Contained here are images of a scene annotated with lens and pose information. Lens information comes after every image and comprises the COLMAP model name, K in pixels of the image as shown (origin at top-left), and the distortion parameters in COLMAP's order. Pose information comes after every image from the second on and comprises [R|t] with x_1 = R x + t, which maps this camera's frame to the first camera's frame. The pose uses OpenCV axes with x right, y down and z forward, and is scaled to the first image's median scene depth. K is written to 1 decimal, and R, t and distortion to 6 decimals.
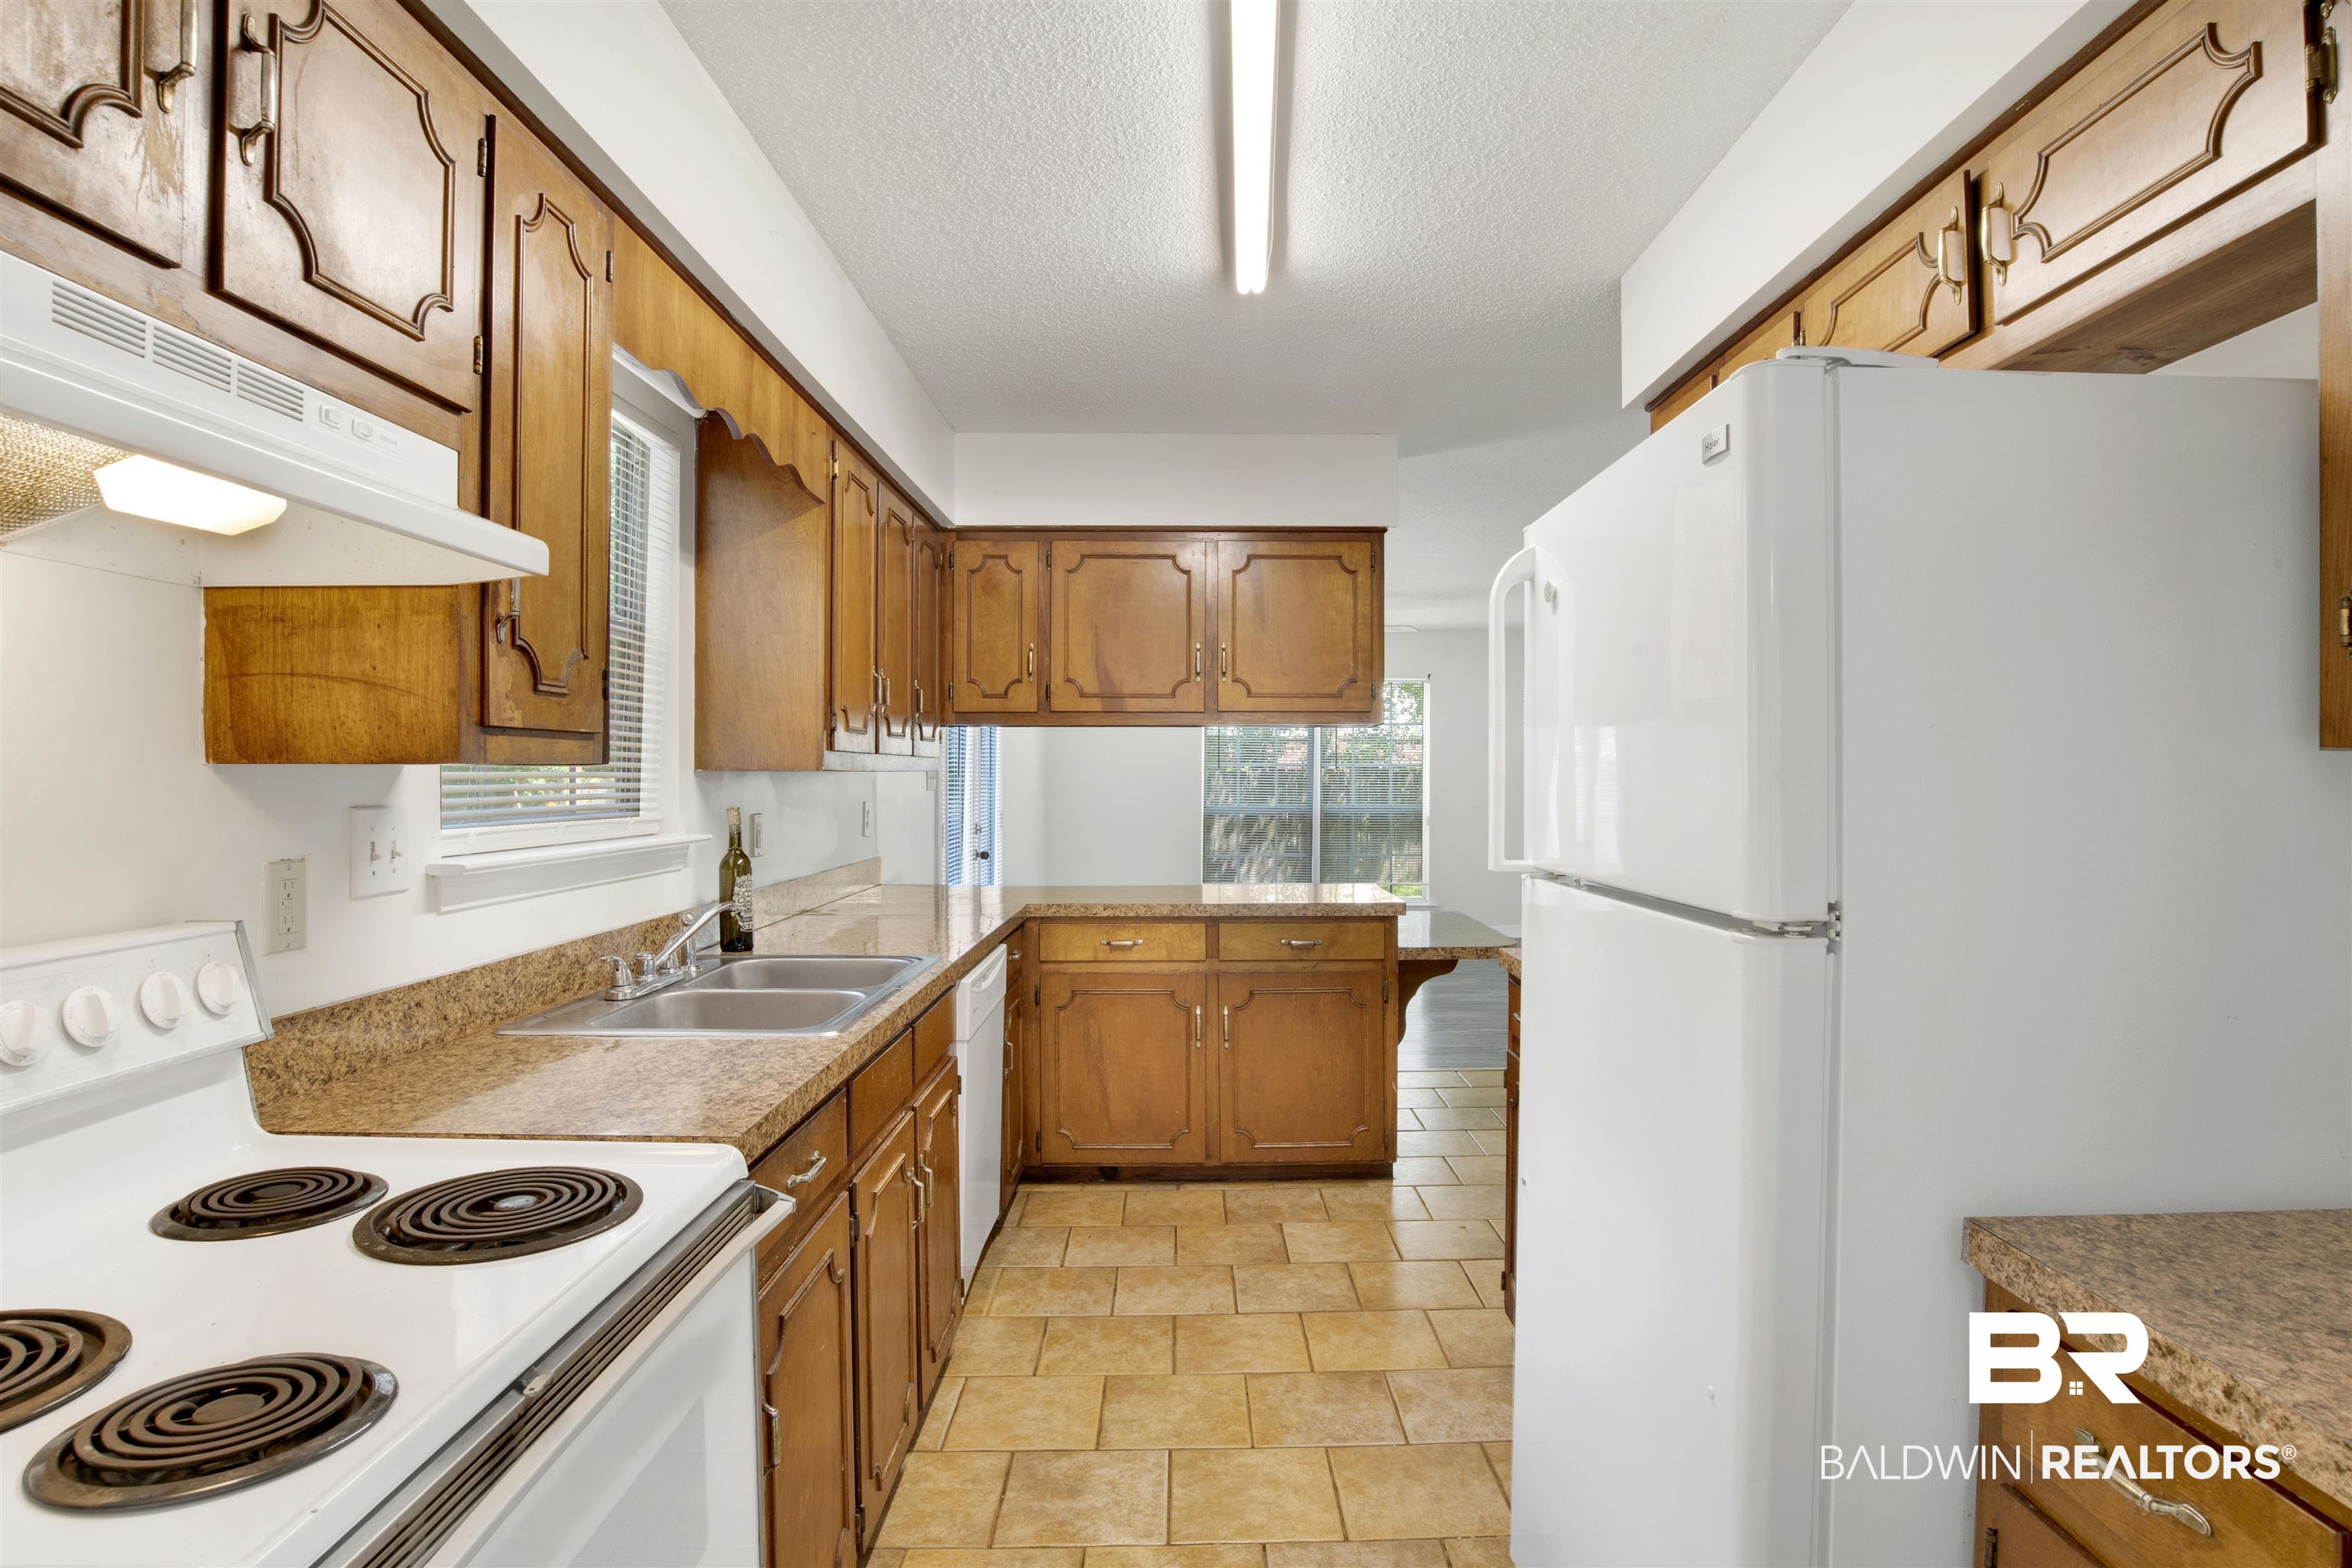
lens RADIAL K [[1245.0, 0, 1210.3], [0, 1245.0, 781.3], [0, 0, 1]] dist [-0.079226, 0.027306]
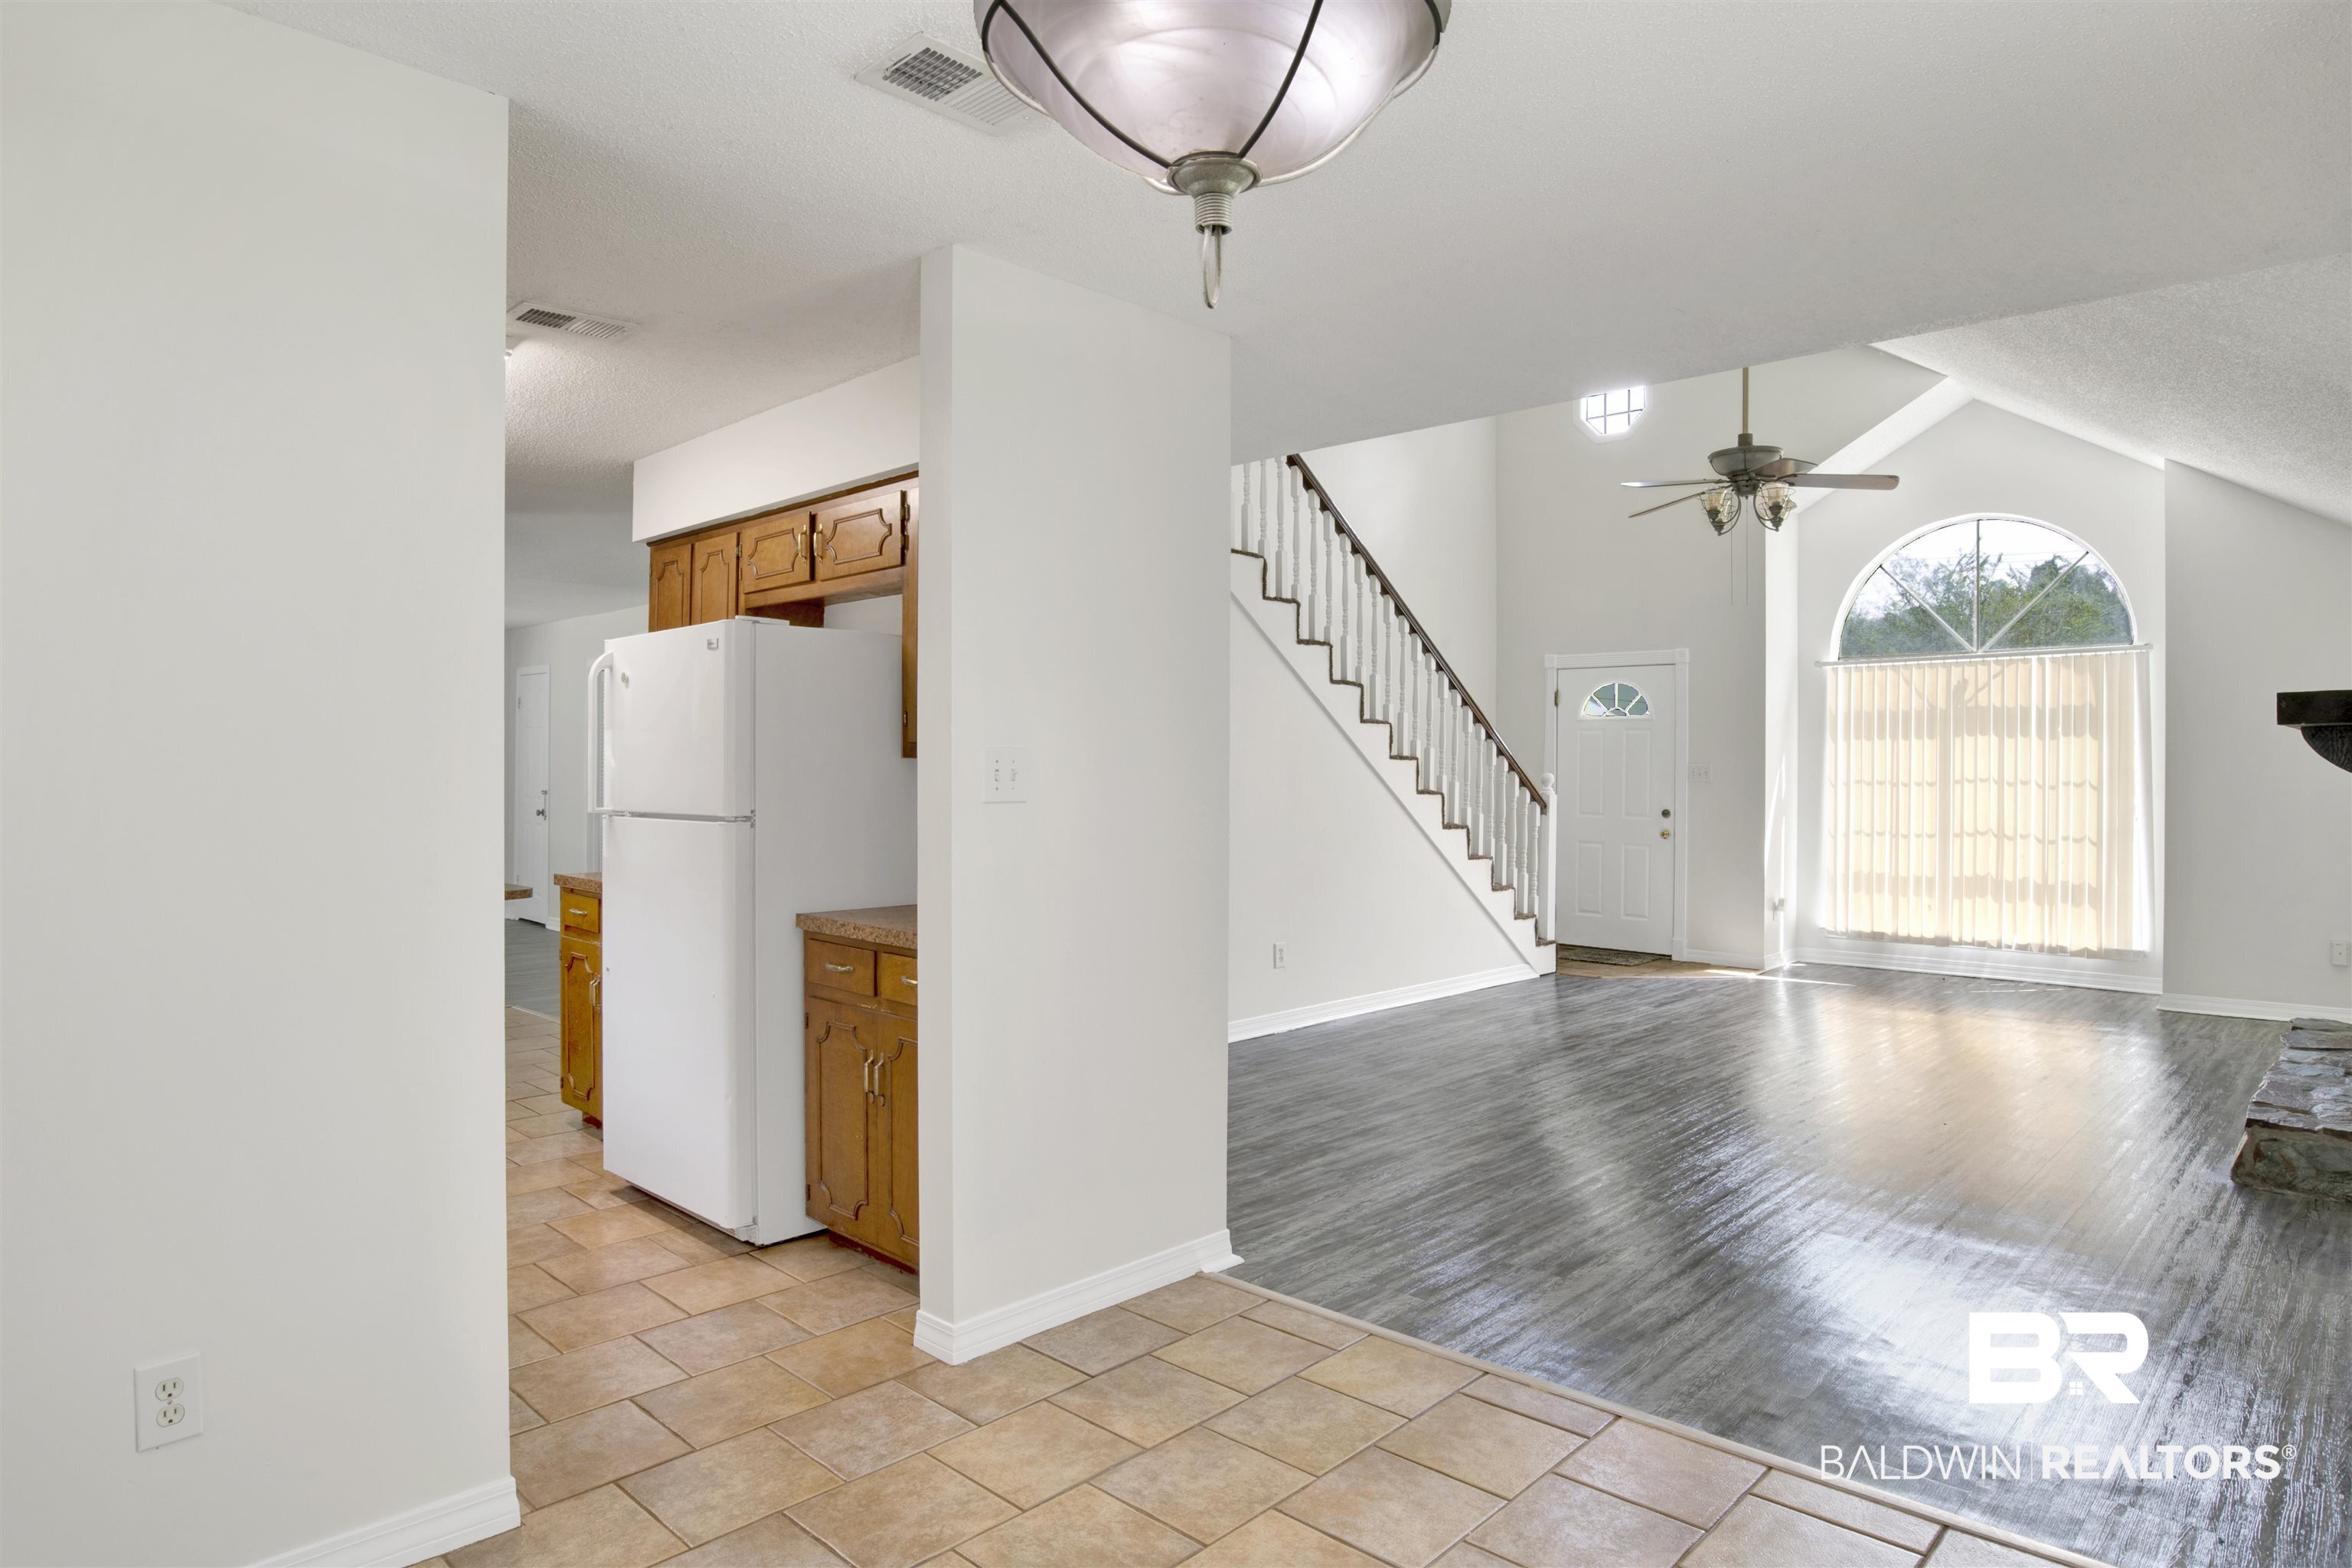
lens RADIAL K [[1373.5, 0, 1191.8], [0, 1373.5, 775.9], [0, 0, 1]] dist [-0.063604, 0.024400]
pose [[0.705669, 0.001711, 0.708540, -0.488712], [-0.003517, 0.999993, 0.001088, 0.006150], [-0.708533, -0.003259, 0.705670, -0.944129]]
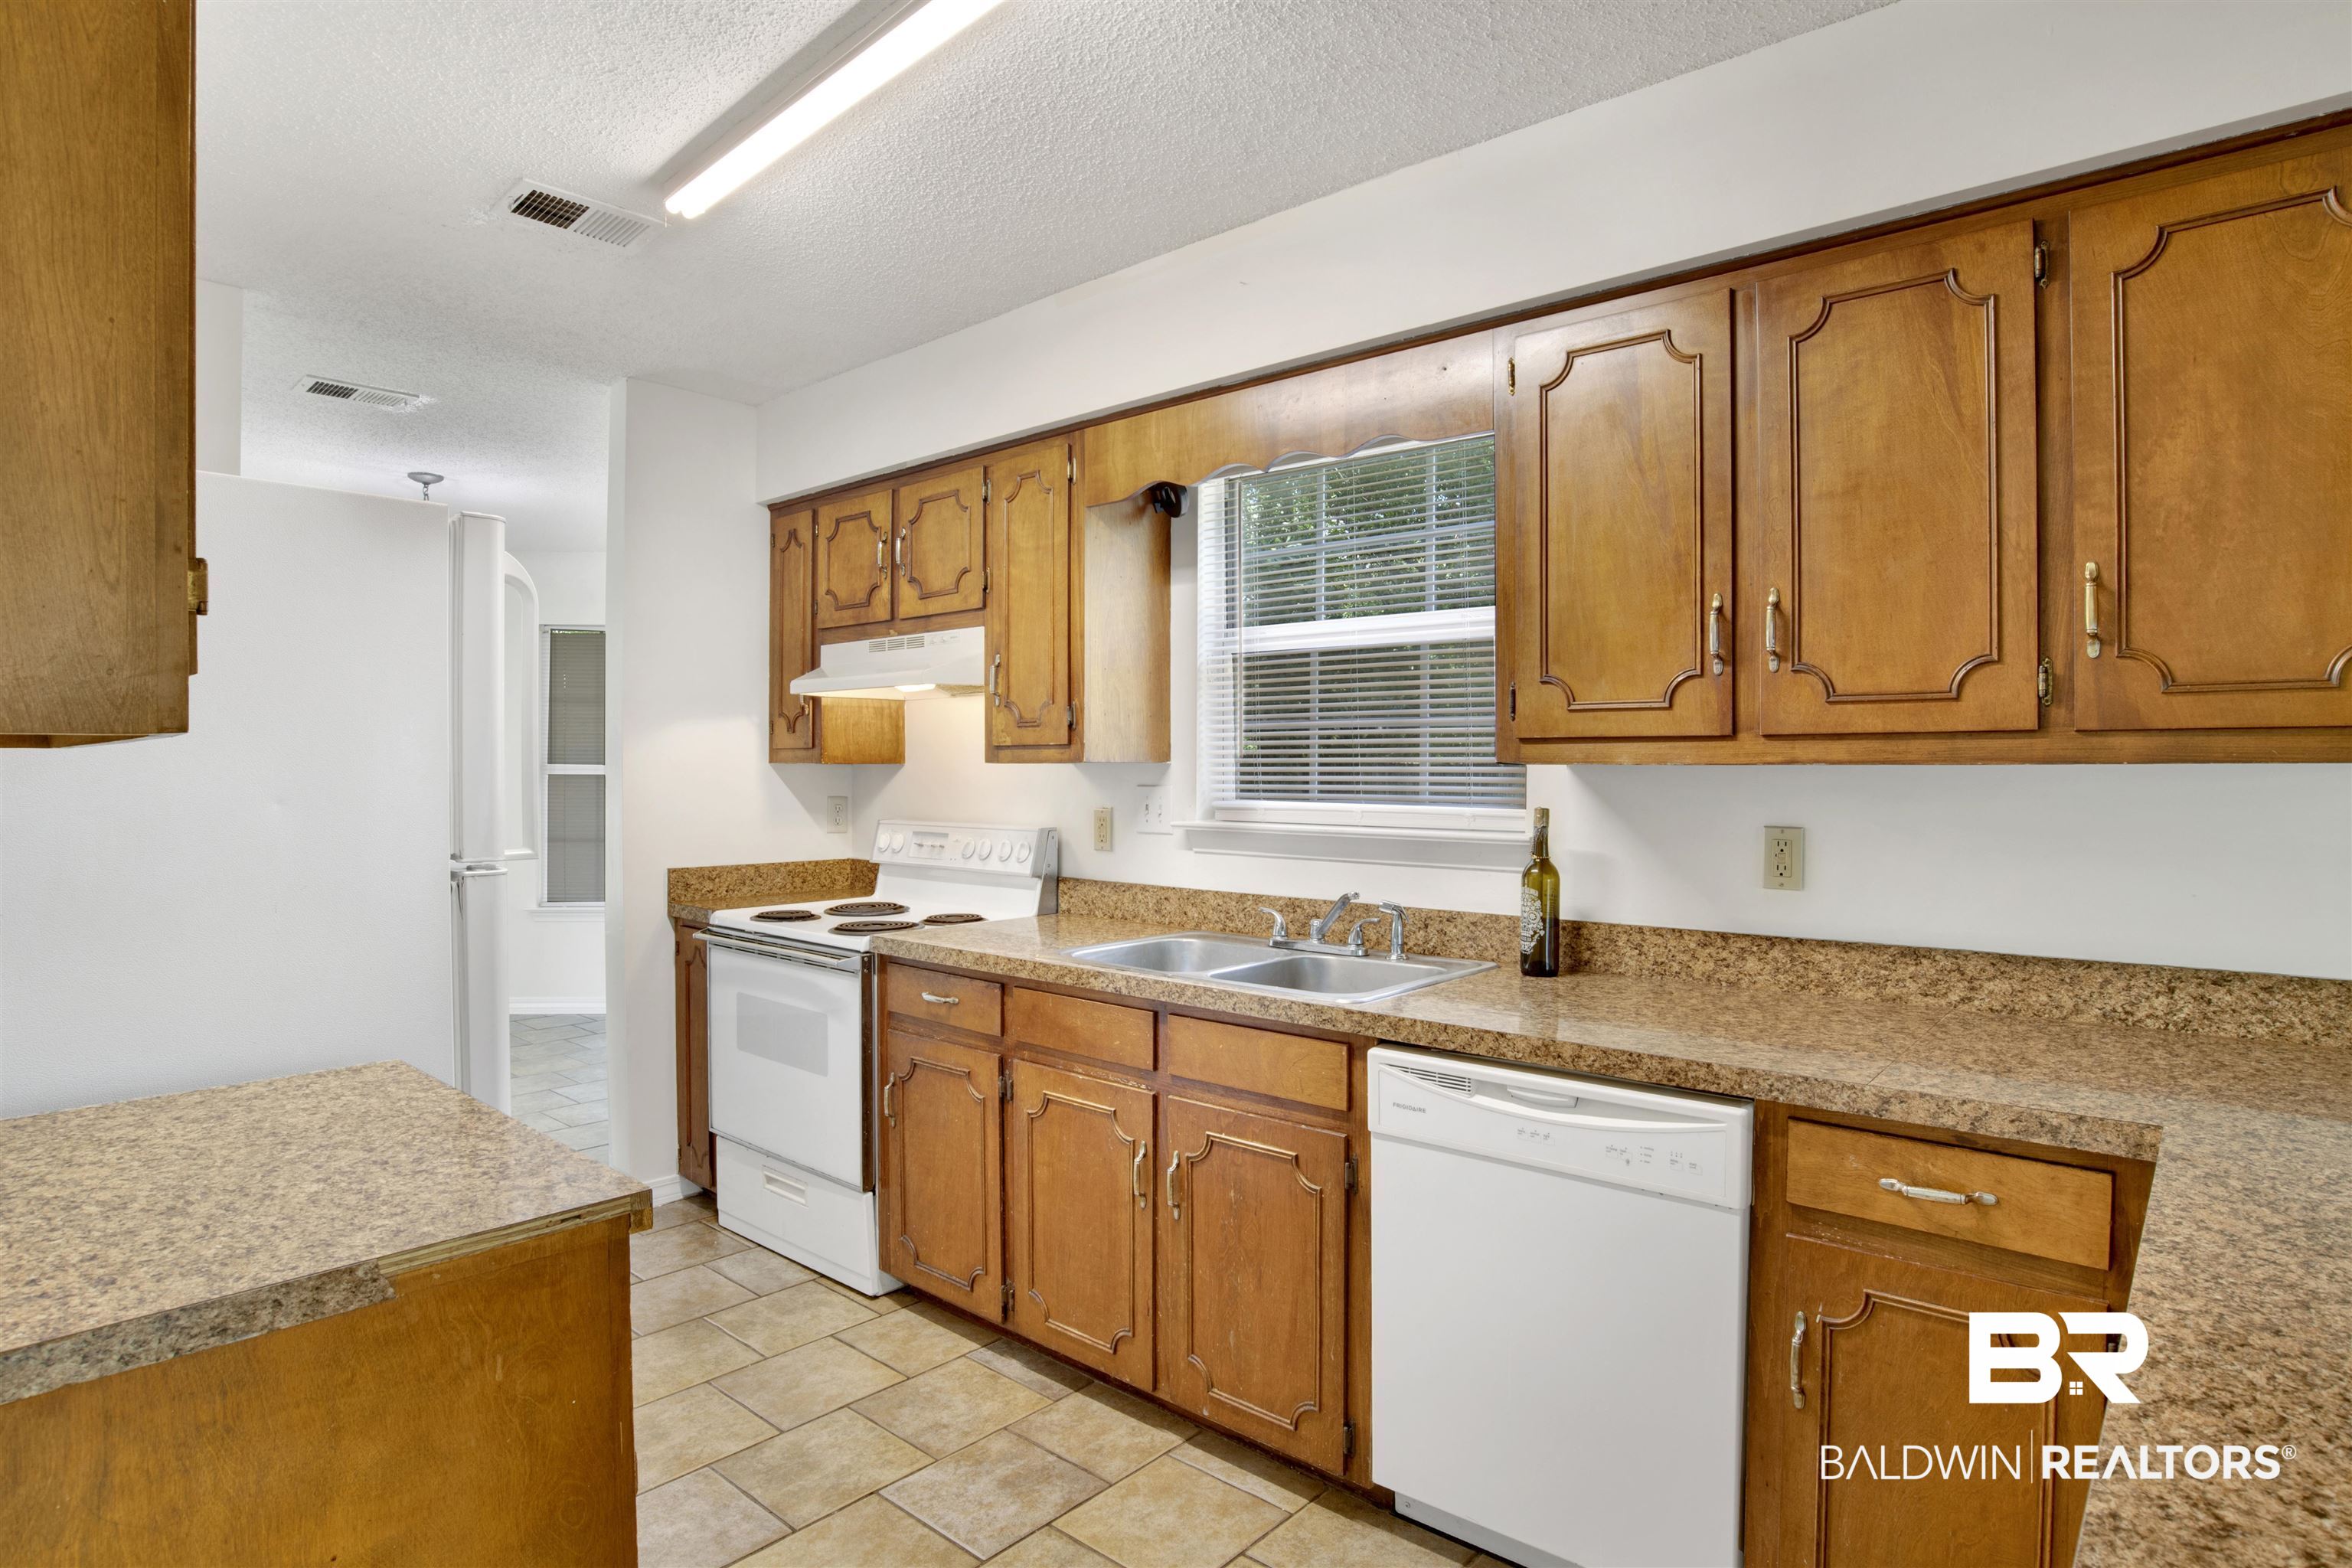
lens RADIAL K [[1251.7, 0, 1190.8], [0, 1251.7, 775.7], [0, 0, 1]] dist [-0.079532, 0.030041]
pose [[-0.673074, 0.003757, -0.739566, 0.480189], [-0.003089, 0.999964, 0.007891, -0.006666], [0.739569, 0.007596, -0.673038, 1.623123]]
